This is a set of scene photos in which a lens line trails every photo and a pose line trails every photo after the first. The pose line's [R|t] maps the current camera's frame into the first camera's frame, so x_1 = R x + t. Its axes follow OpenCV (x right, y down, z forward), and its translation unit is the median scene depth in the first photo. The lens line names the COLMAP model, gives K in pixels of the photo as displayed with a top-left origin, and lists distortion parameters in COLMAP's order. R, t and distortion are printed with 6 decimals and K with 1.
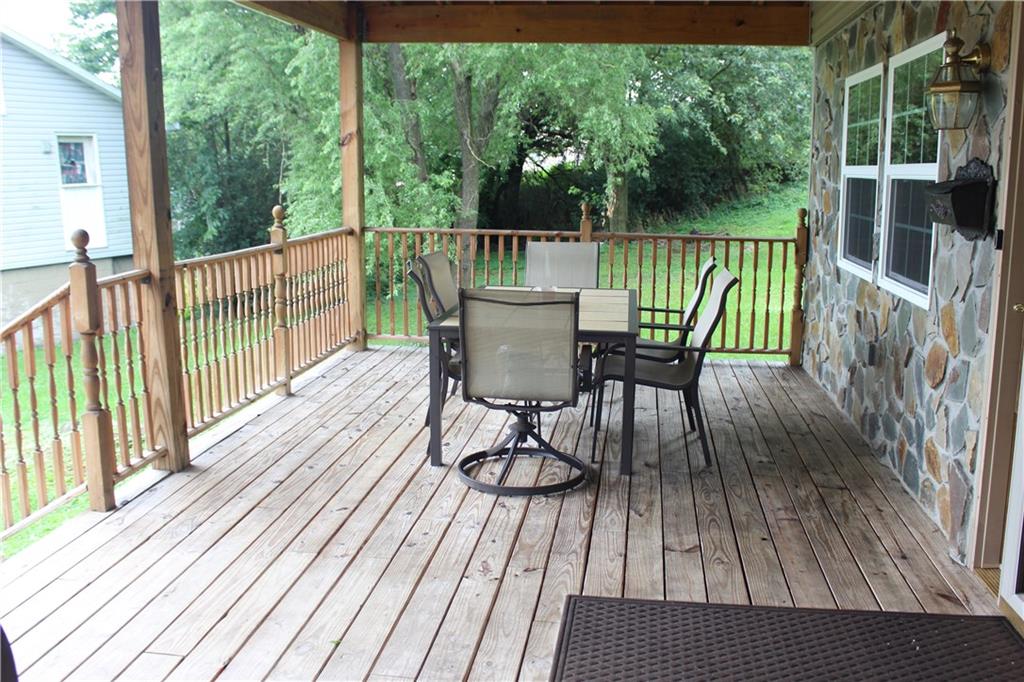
lens RADIAL K [[909.6, 0, 512.0], [0, 909.6, 341.0], [0, 0, 1]] dist [-0.147562, 0.132095]
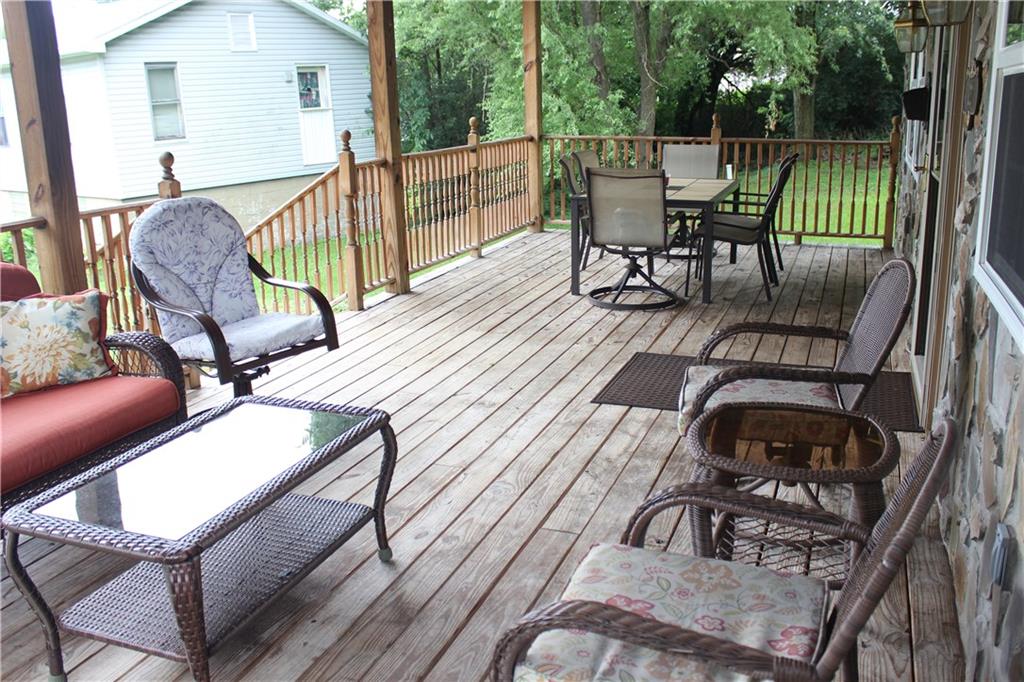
lens RADIAL K [[909.6, 0, 512.0], [0, 909.6, 341.0], [0, 0, 1]] dist [-0.147562, 0.132095]
pose [[0.974287, 0.035042, -0.222570, 0.115185], [-0.016328, 0.996215, 0.085373, 0.071554], [0.224719, -0.079543, 0.971172, -0.348906]]
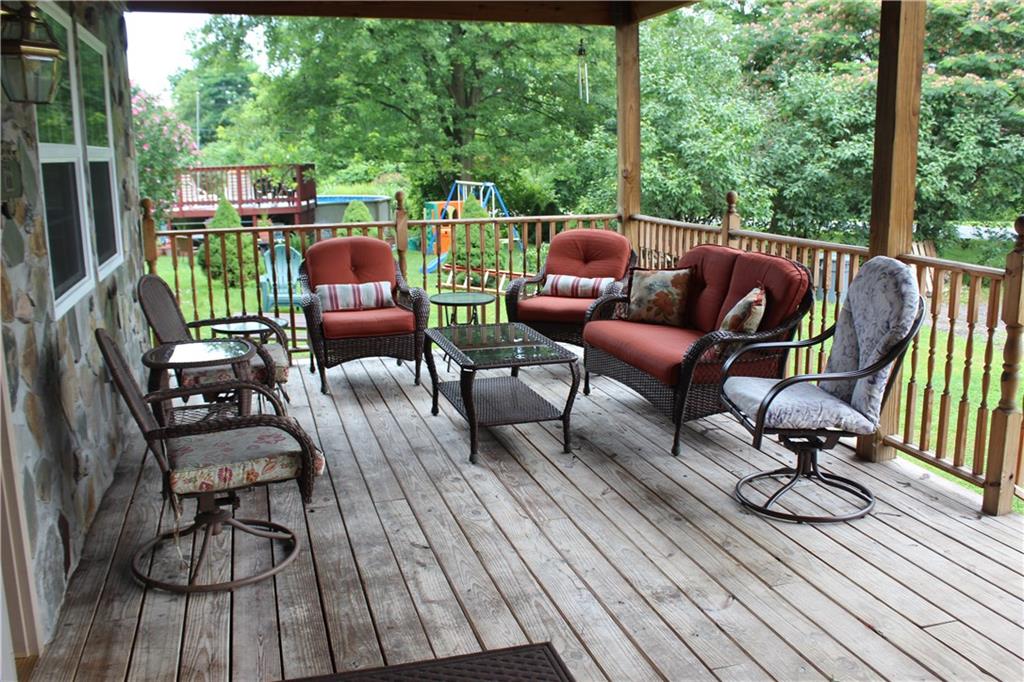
lens RADIAL K [[909.6, 0, 512.0], [0, 909.6, 341.0], [0, 0, 1]] dist [-0.147562, 0.132095]
pose [[-0.910059, 0.090514, -0.404476, 0.209330], [-0.065087, 0.932548, 0.355131, -0.133000], [0.409337, 0.349516, -0.842782, 0.746955]]
